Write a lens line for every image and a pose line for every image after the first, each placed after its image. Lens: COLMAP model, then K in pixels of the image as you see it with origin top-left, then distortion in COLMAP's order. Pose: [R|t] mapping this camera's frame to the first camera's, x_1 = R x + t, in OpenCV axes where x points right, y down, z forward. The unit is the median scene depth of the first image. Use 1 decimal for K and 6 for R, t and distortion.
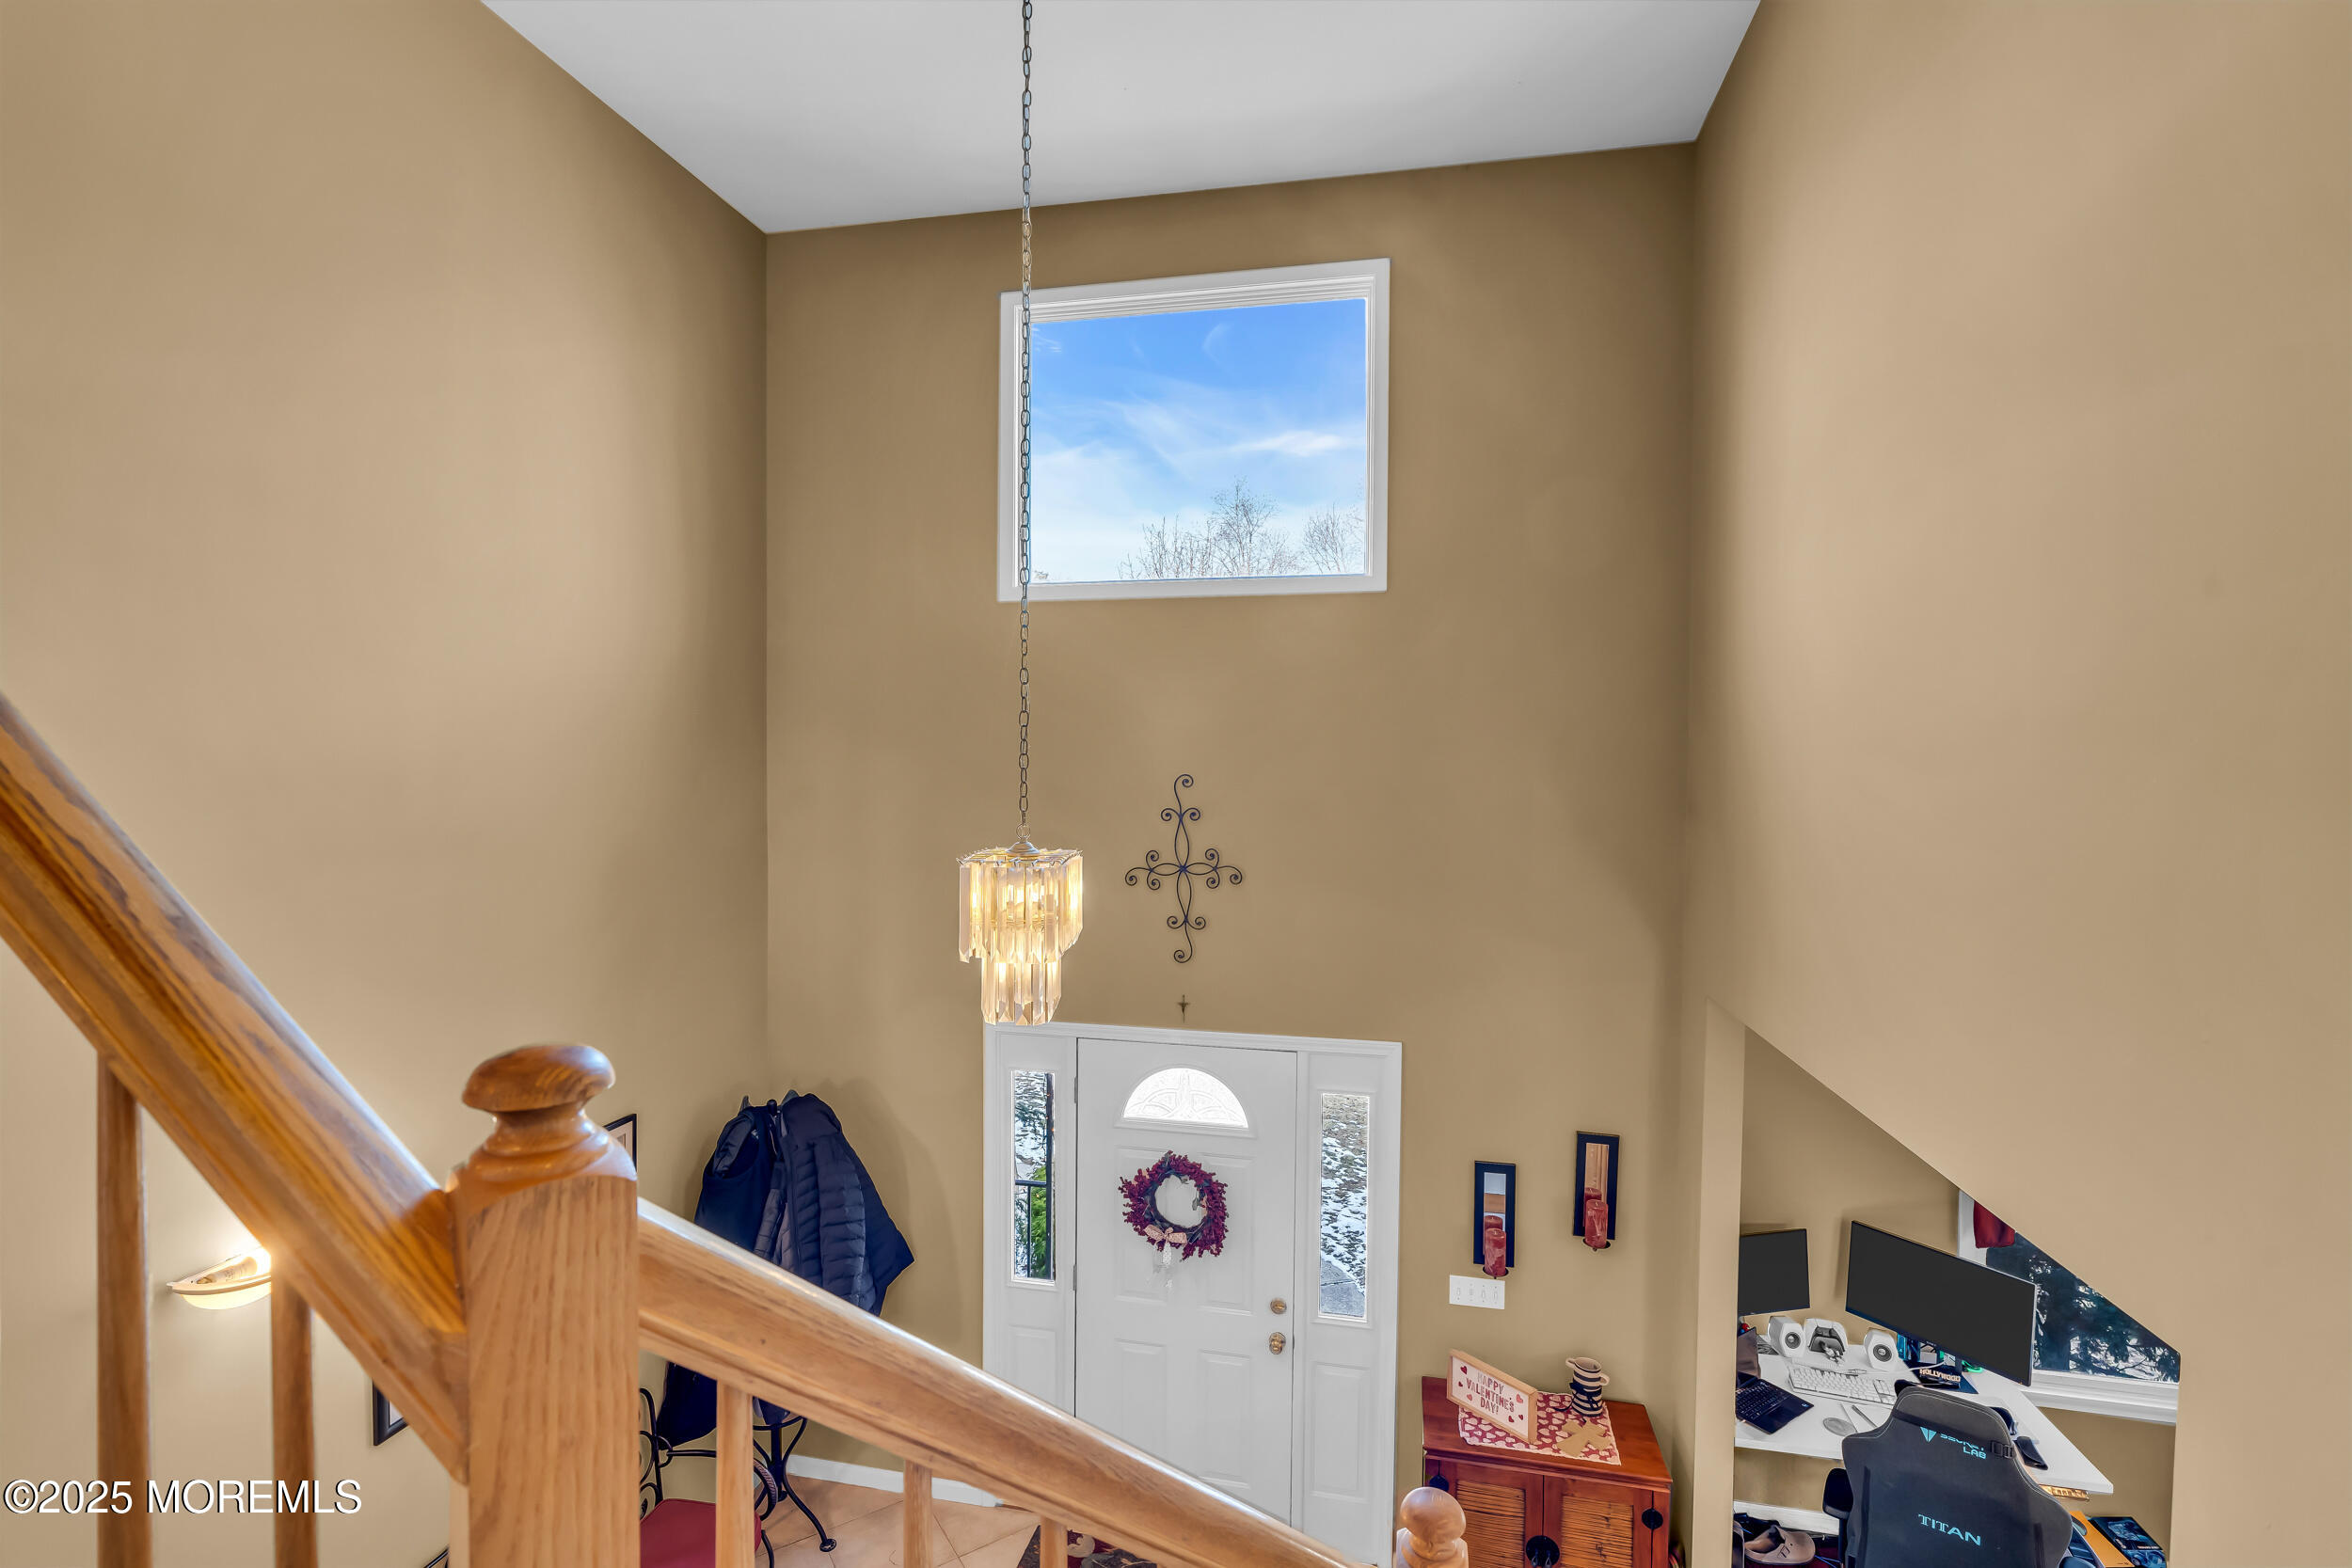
lens RADIAL K [[1059.7, 0, 1178.6], [0, 1059.7, 781.4], [0, 0, 1]] dist [-0.001080, 0.000343]
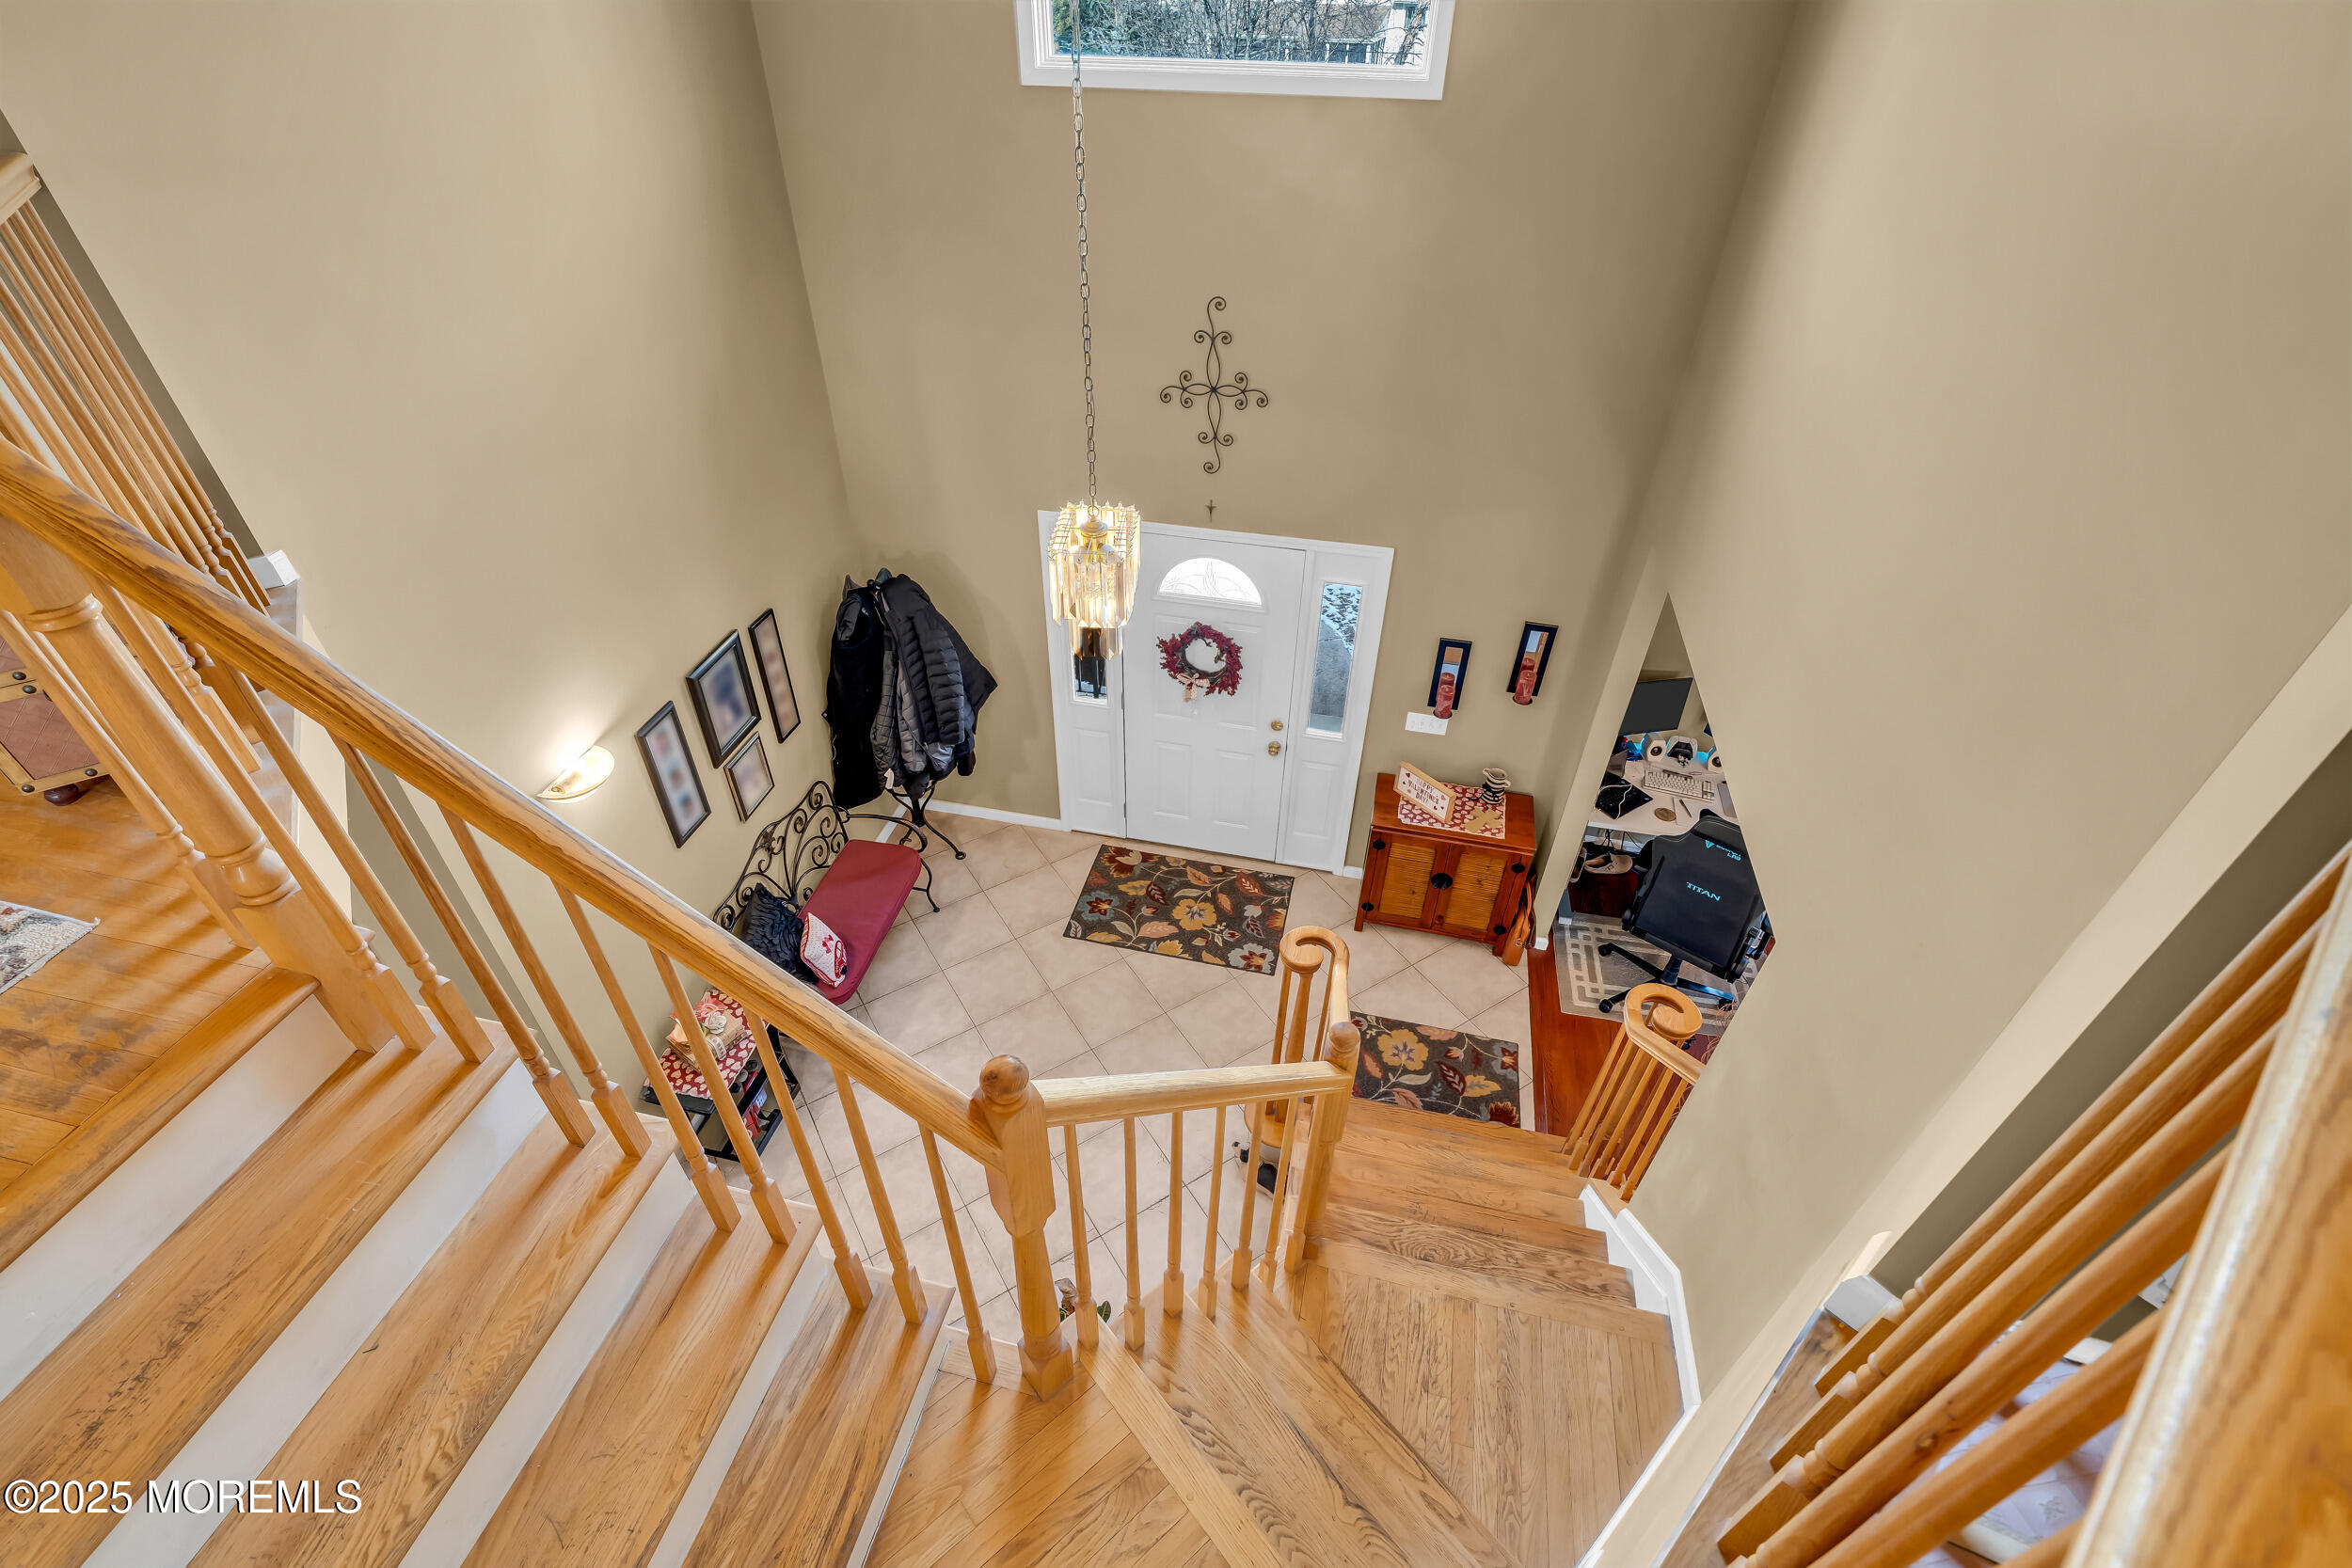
lens RADIAL K [[1059.7, 0, 1180.9], [0, 1059.7, 768.0], [0, 0, 1]] dist [-0.001080, 0.000343]
pose [[0.999934, 0.011073, -0.003001, -0.022239], [-0.006981, 0.794868, 0.606743, -0.270463], [0.009104, -0.606682, 0.794893, -0.092836]]
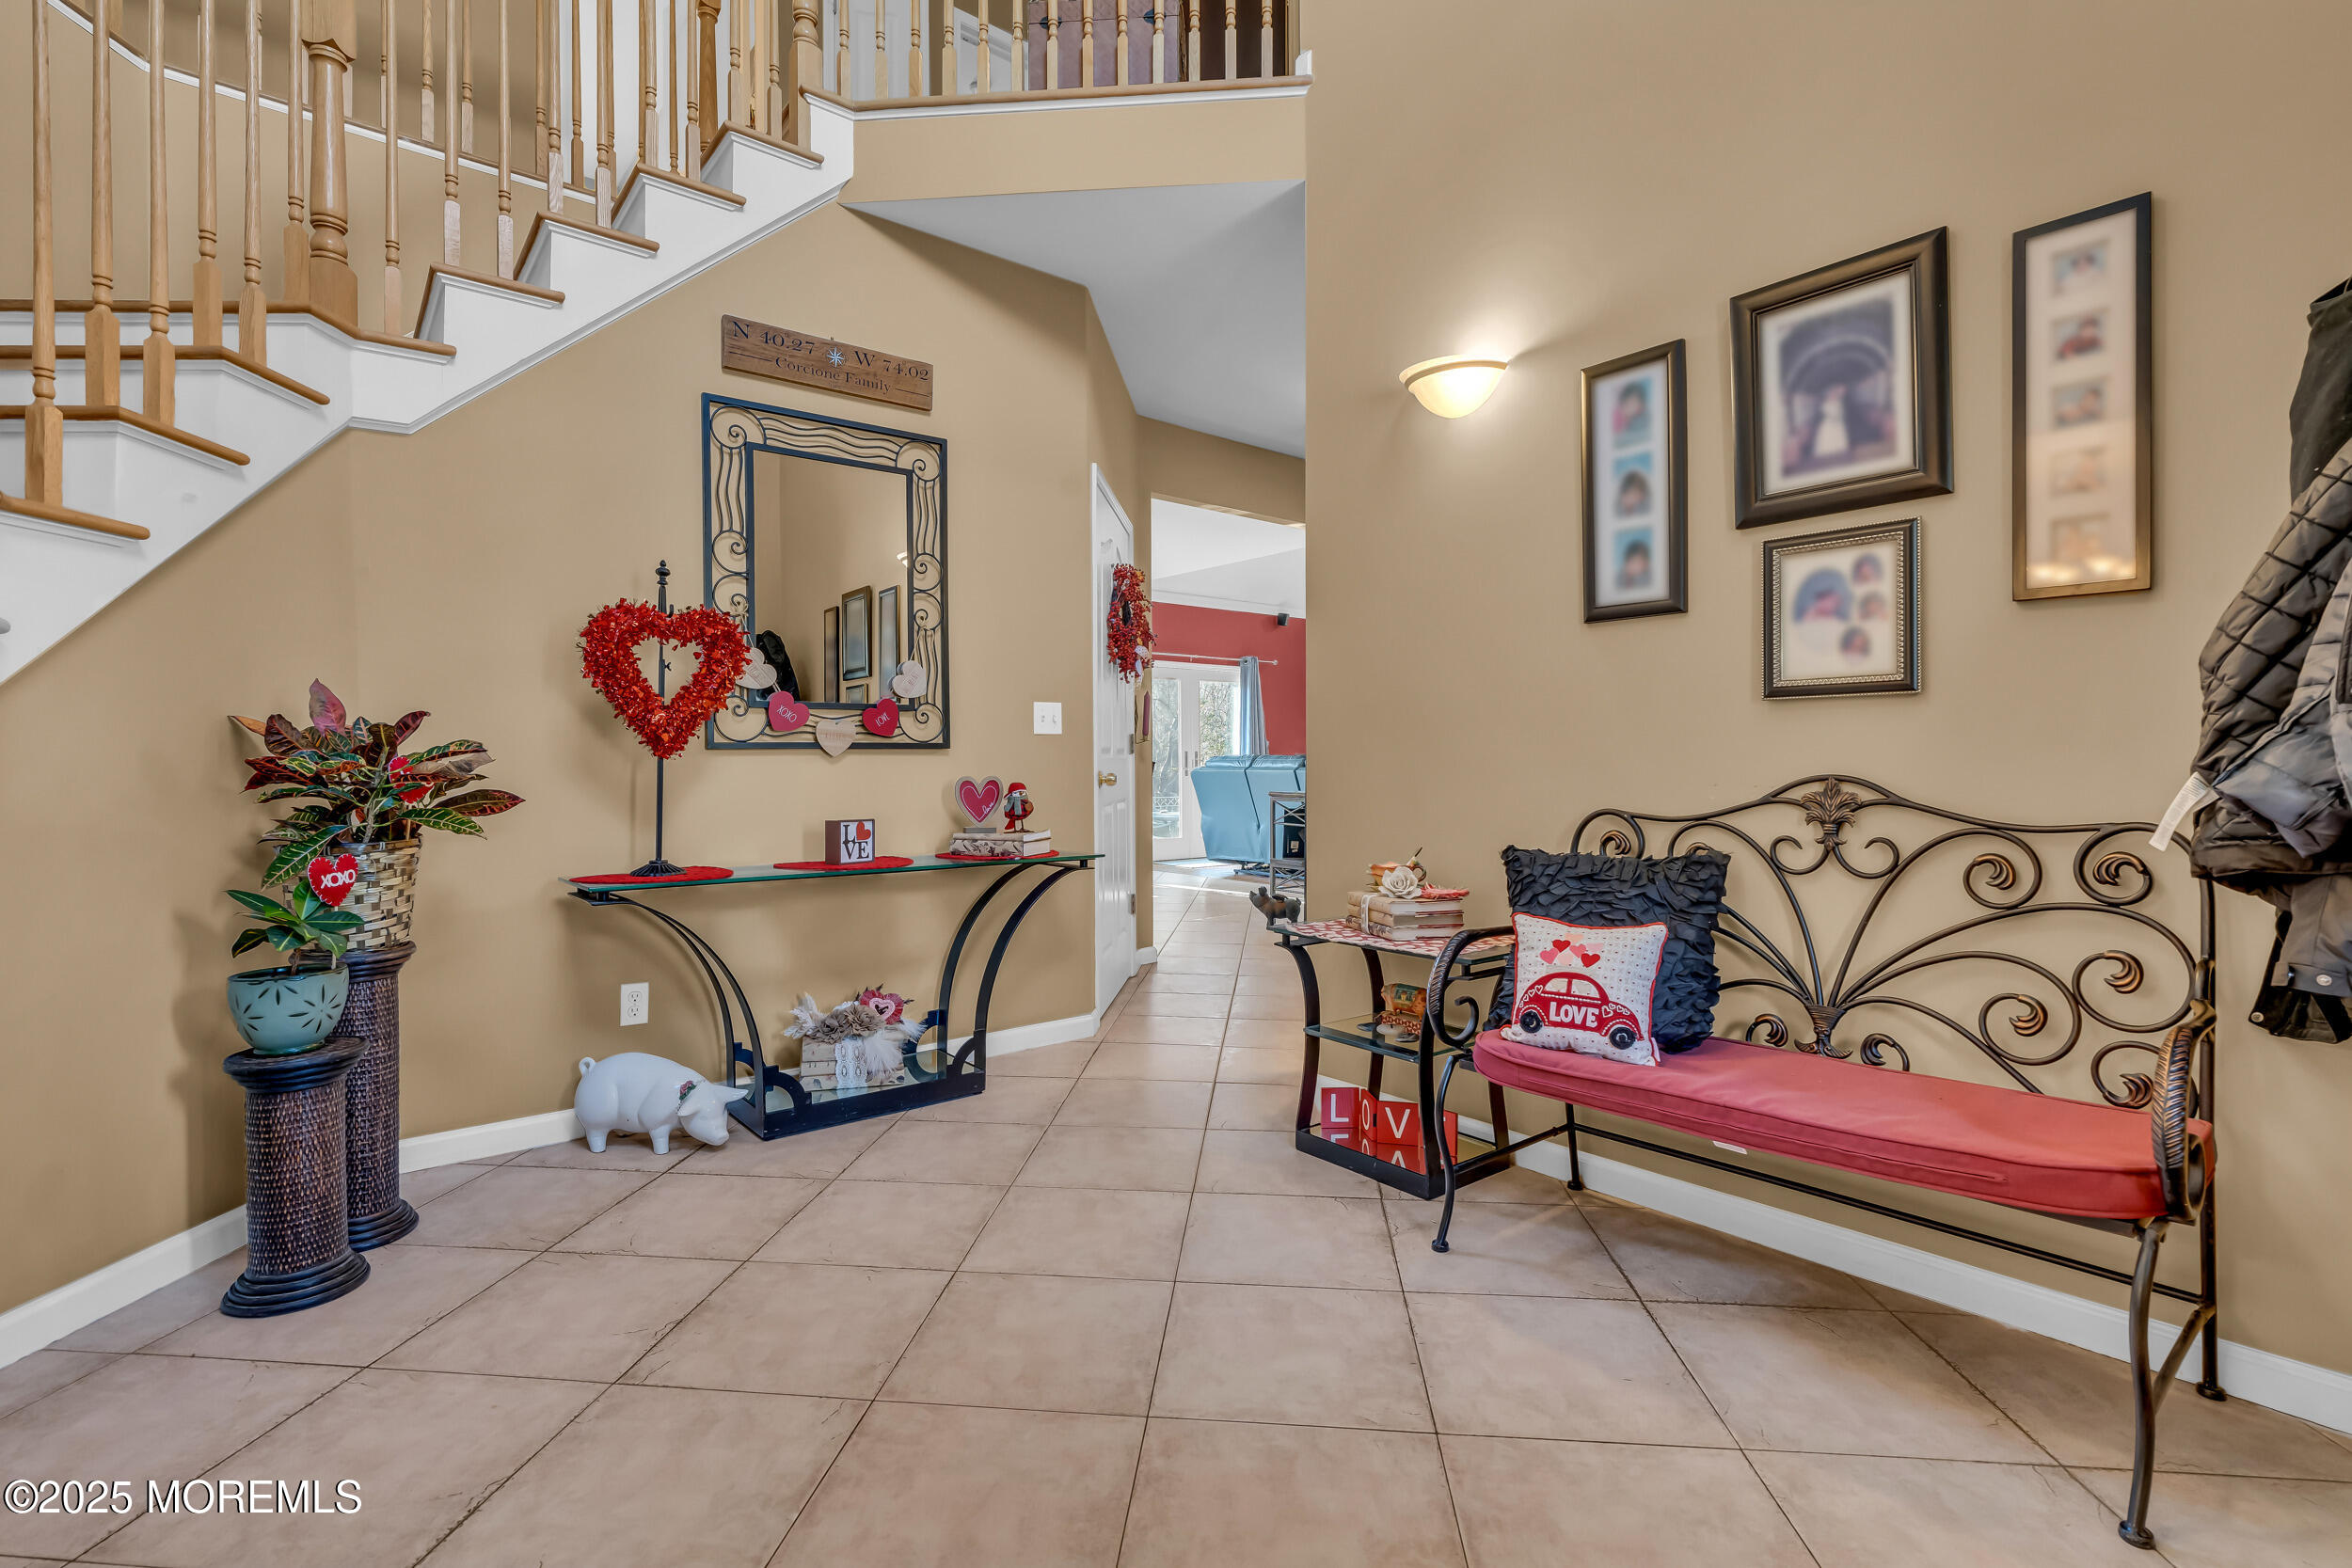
lens RADIAL K [[1059.7, 0, 1178.5], [0, 1059.7, 777.8], [0, 0, 1]] dist [-0.001080, 0.000343]
pose [[-0.629846, 0.000398, -0.776720, 0.074476], [-0.017186, 0.999748, 0.014449, 0.504765], [0.776530, 0.022450, -0.629680, 0.872953]]
